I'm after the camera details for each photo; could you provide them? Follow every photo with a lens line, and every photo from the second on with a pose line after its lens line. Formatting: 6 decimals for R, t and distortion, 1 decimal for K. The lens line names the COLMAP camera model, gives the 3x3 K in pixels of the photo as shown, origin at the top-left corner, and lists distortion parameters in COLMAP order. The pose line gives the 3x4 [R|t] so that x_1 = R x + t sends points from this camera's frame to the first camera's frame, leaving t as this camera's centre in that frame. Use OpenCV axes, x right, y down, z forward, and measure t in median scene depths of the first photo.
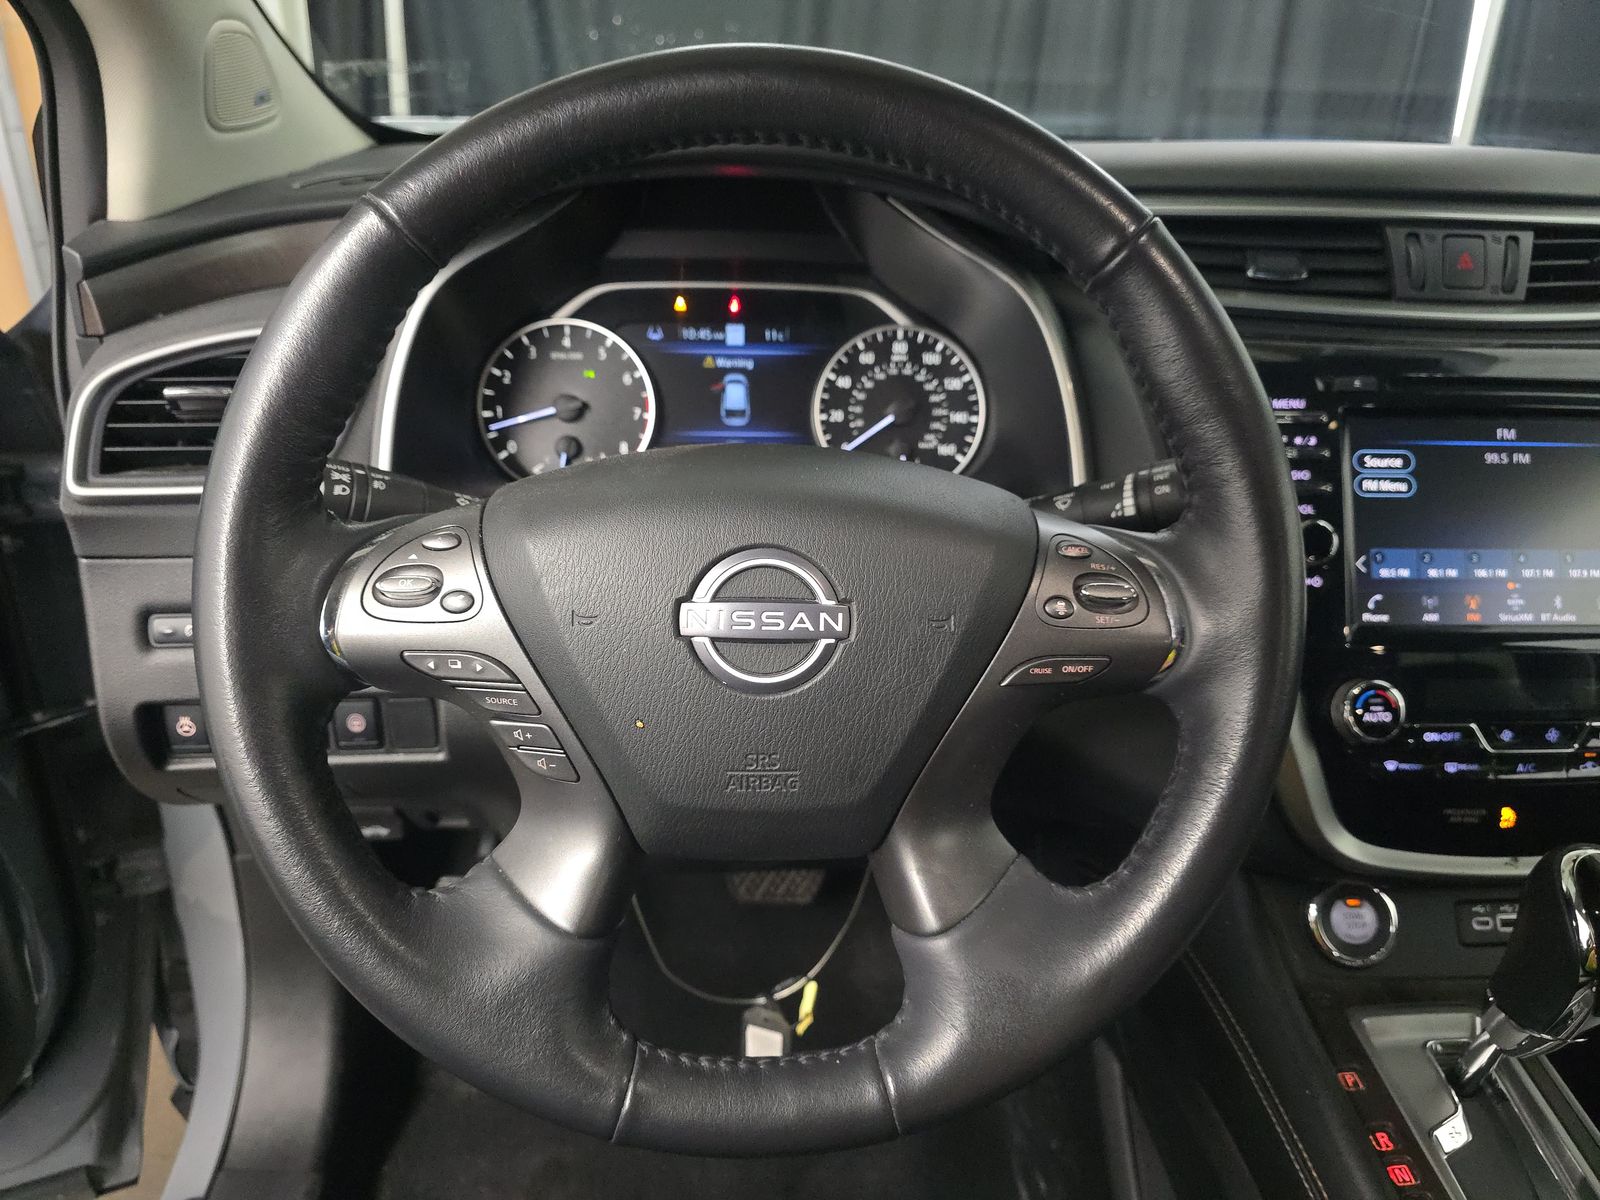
lens RADIAL K [[1072.2, 0, 796.4], [0, 1072.2, 595.8], [0, 0, 1]] dist [0.023137, -0.025687]
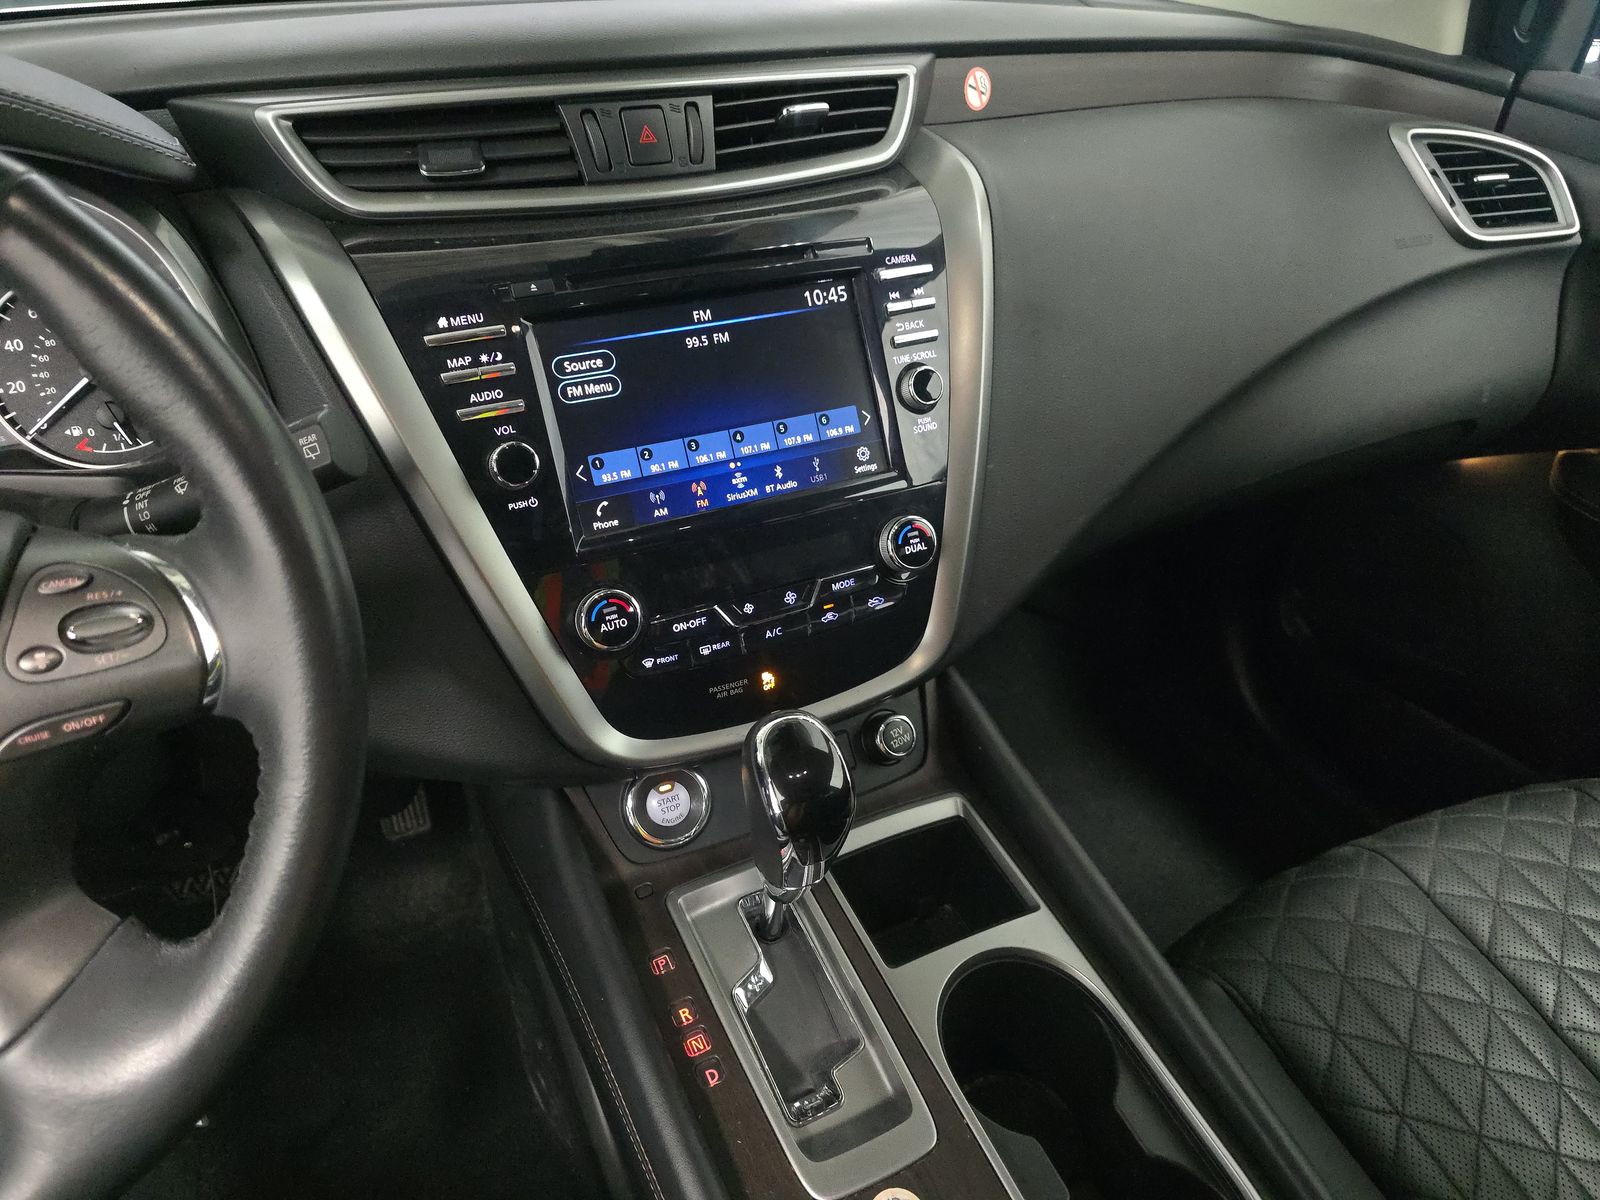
lens RADIAL K [[1072.2, 0, 796.8], [0, 1072.2, 603.3], [0, 0, 1]] dist [0.023137, -0.025687]
pose [[0.926474, -0.230448, 0.297557, 0.383878], [0.184570, 0.967221, 0.174406, -0.049183], [-0.327995, -0.106662, 0.938639, -0.000522]]
